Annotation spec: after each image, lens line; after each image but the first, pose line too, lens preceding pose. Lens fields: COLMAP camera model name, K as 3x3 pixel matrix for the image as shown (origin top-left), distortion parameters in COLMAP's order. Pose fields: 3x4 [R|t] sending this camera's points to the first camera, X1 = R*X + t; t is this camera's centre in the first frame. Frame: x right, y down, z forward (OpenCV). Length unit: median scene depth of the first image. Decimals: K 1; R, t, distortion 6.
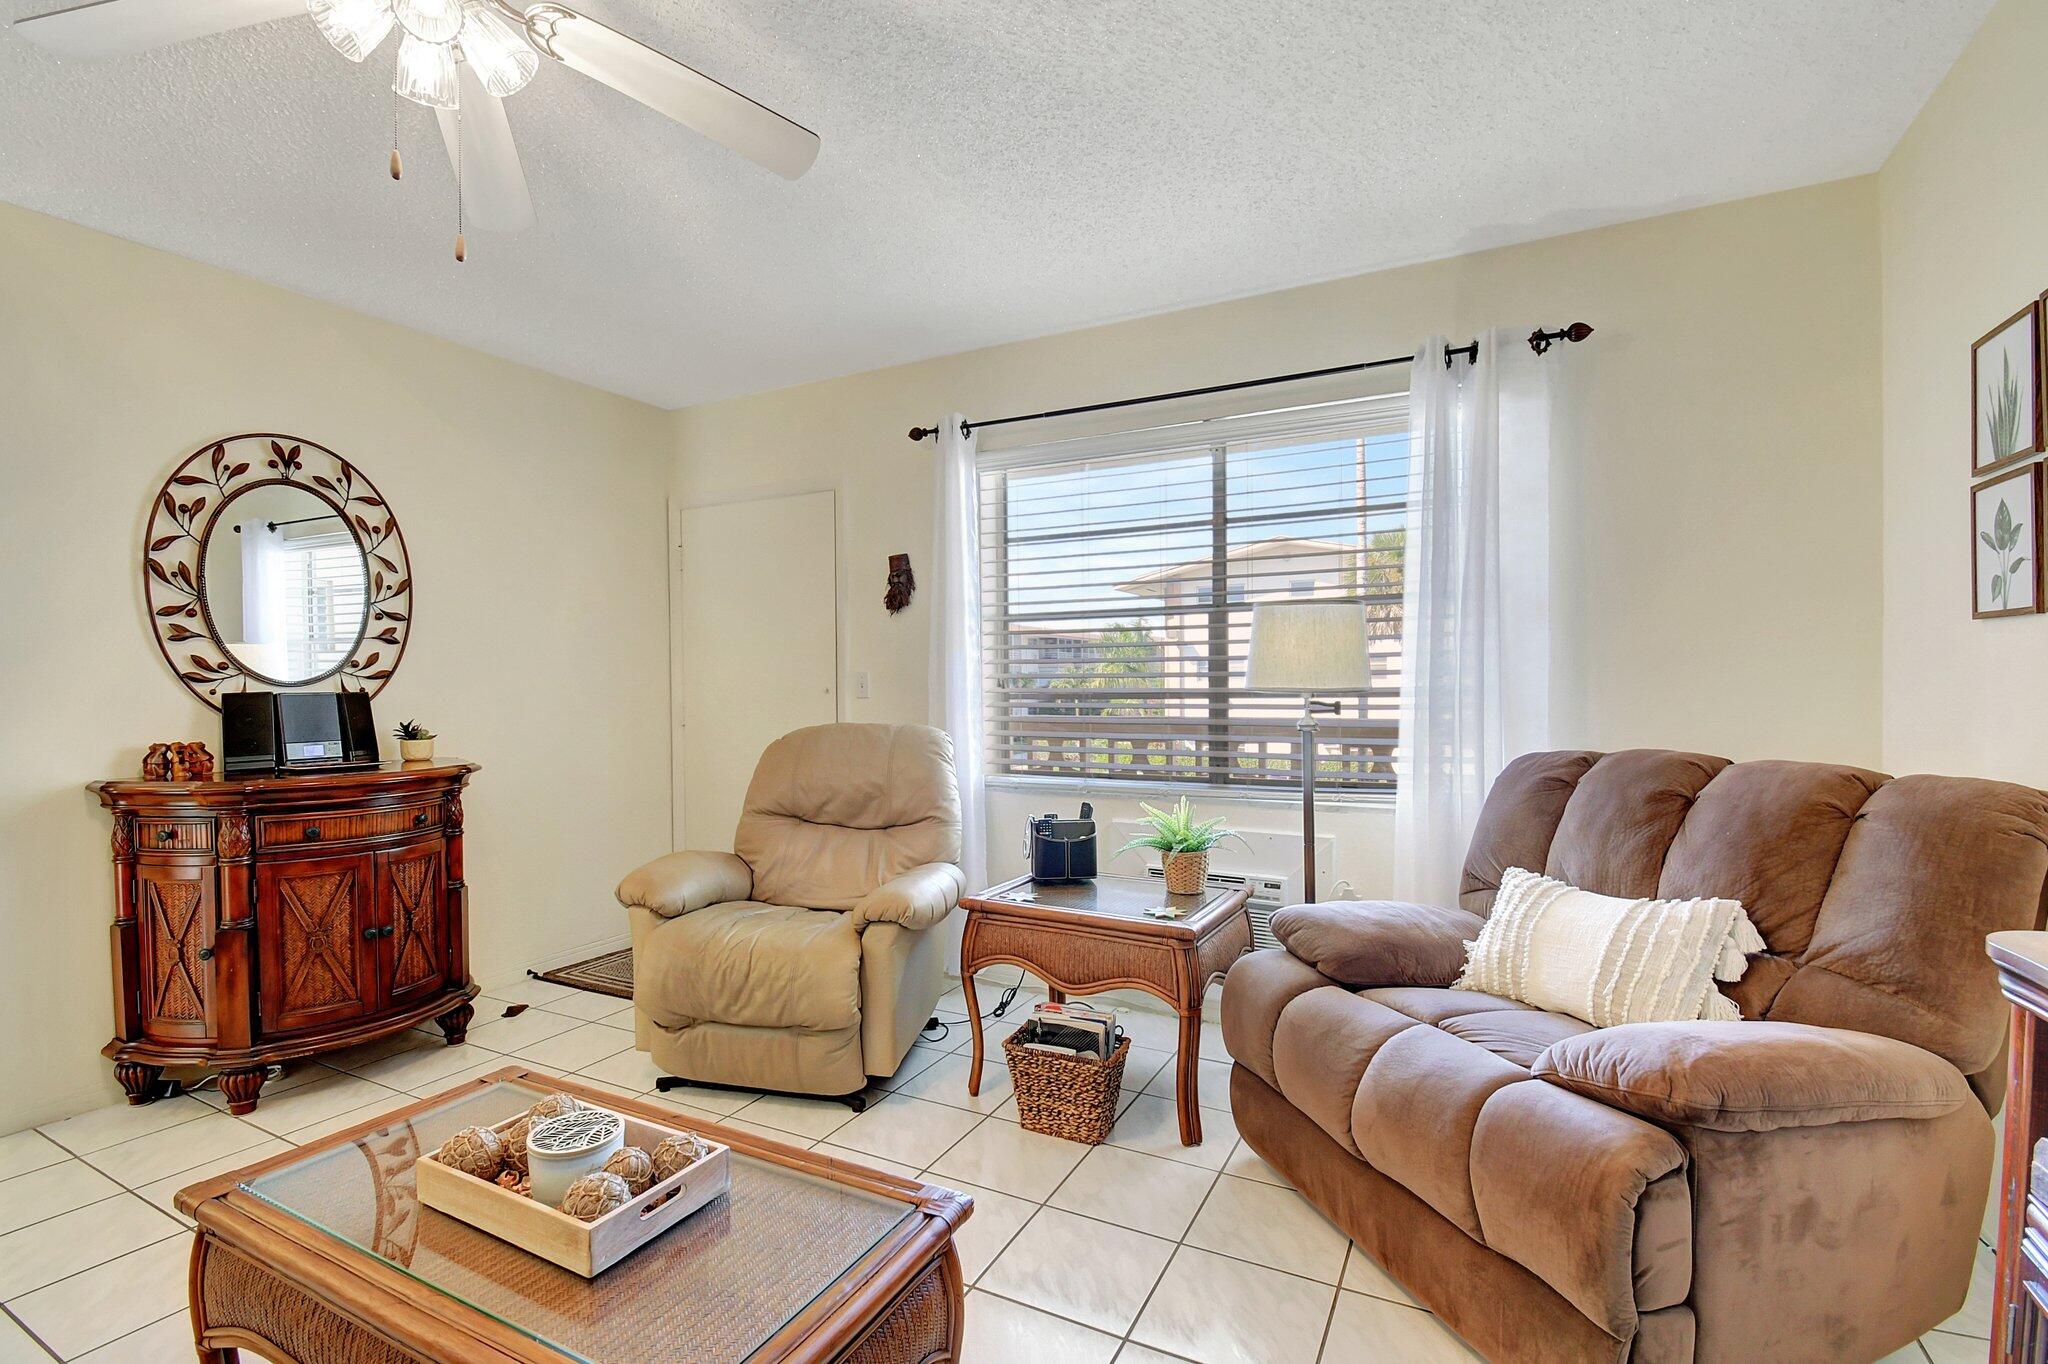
lens RADIAL K [[947.5, 0, 1022.7], [0, 947.5, 720.6], [0, 0, 1]] dist [0.023544, -0.029602]
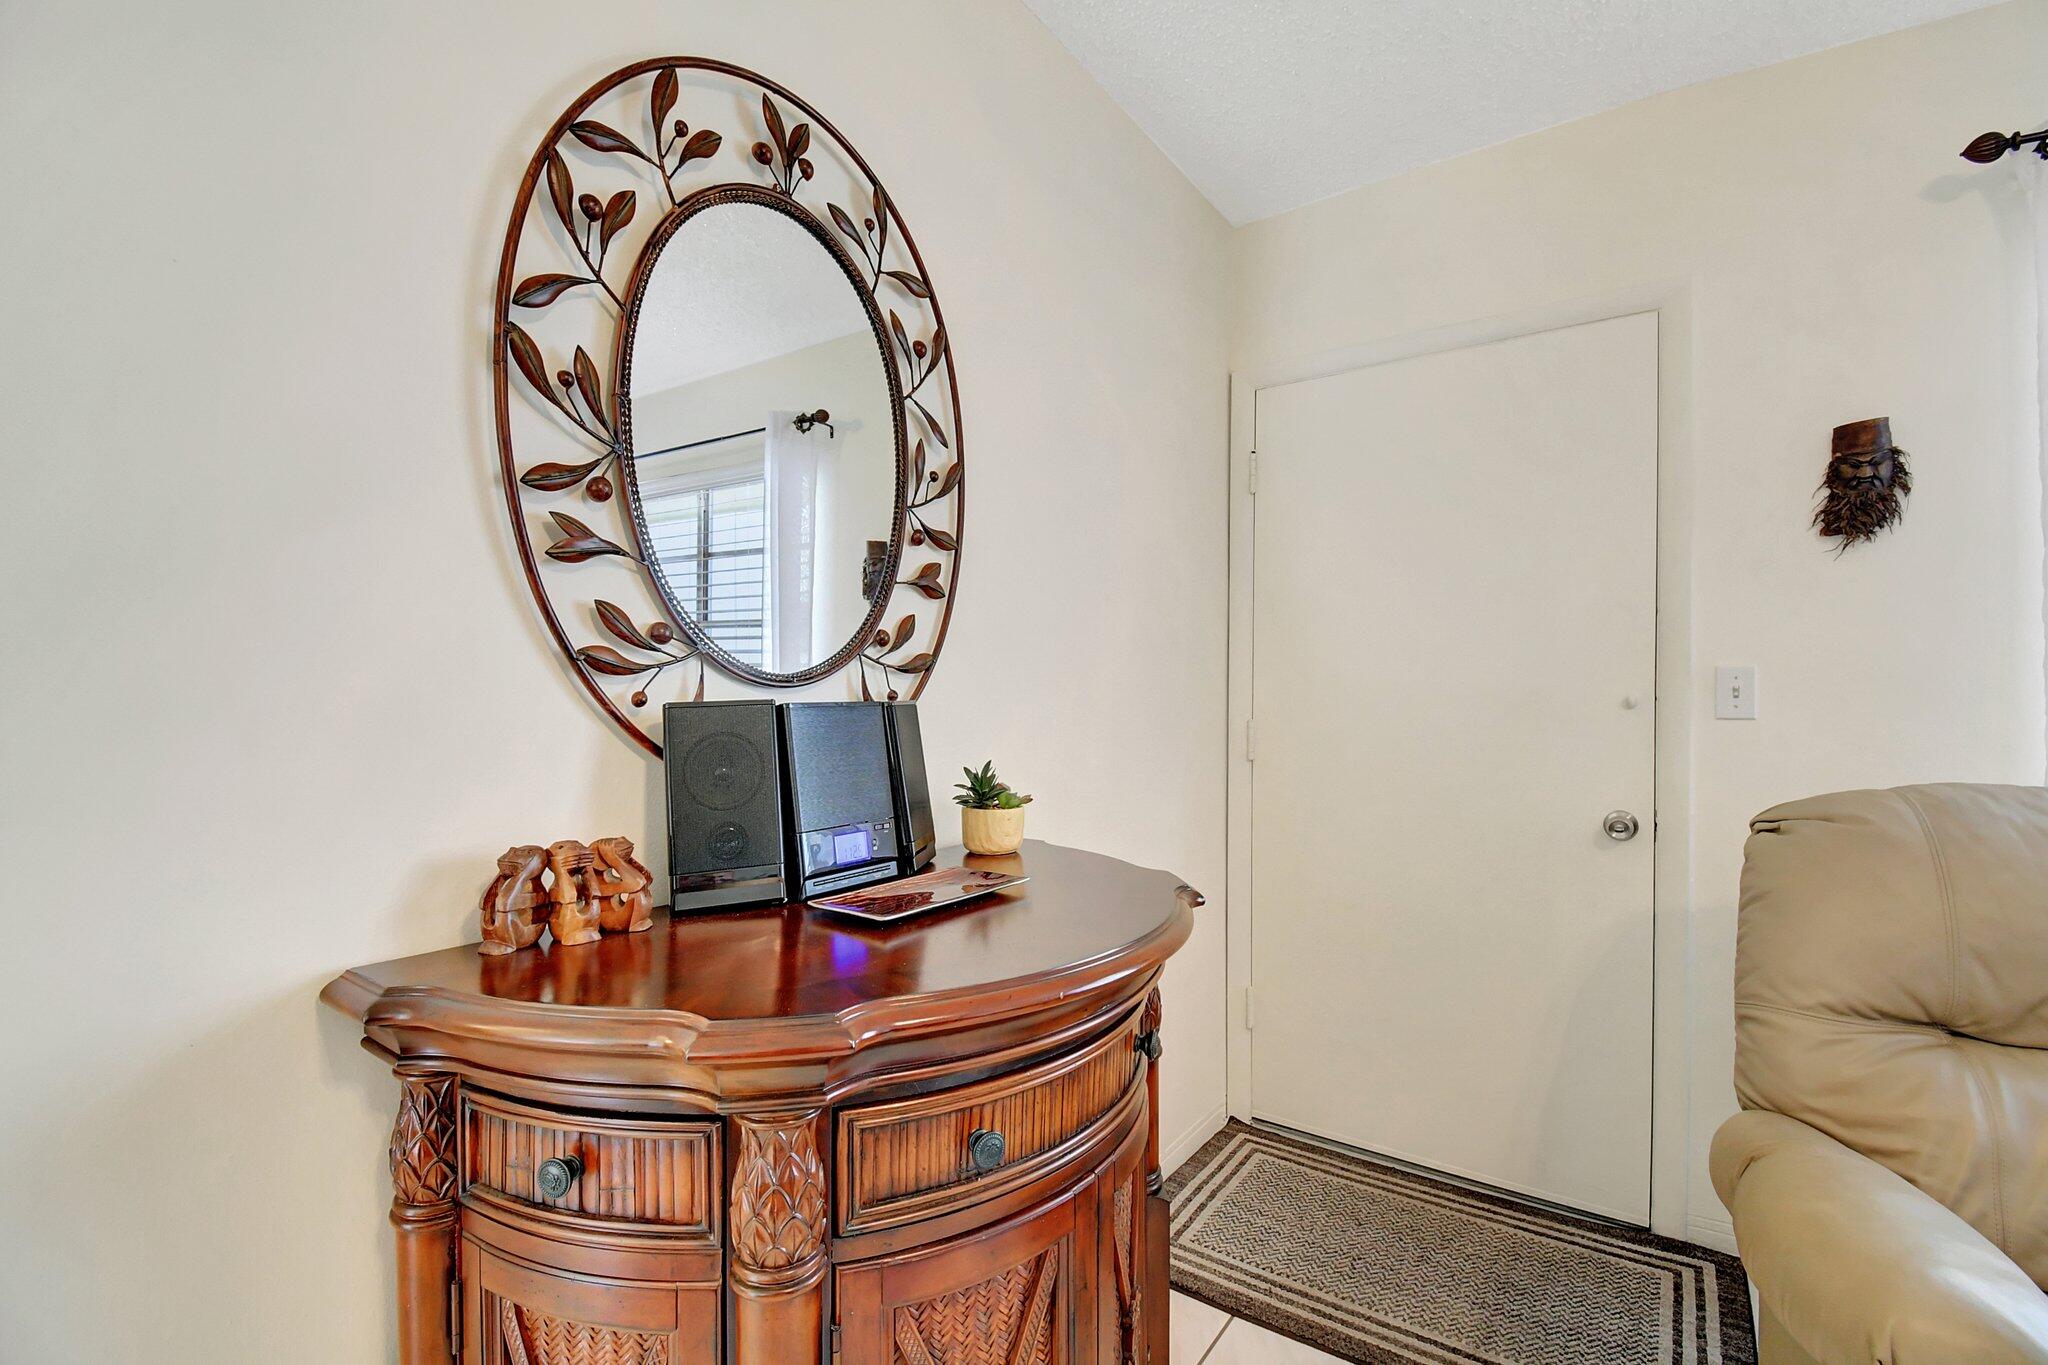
lens RADIAL K [[916.9, 0, 1014.6], [0, 916.9, 699.0], [0, 0, 1]] dist [0.015511, -0.023682]
pose [[0.989862, 0.008015, -0.141809, -0.651222], [-0.012441, 0.999462, -0.030356, -0.020863], [0.141490, 0.031812, 0.989428, 0.654576]]
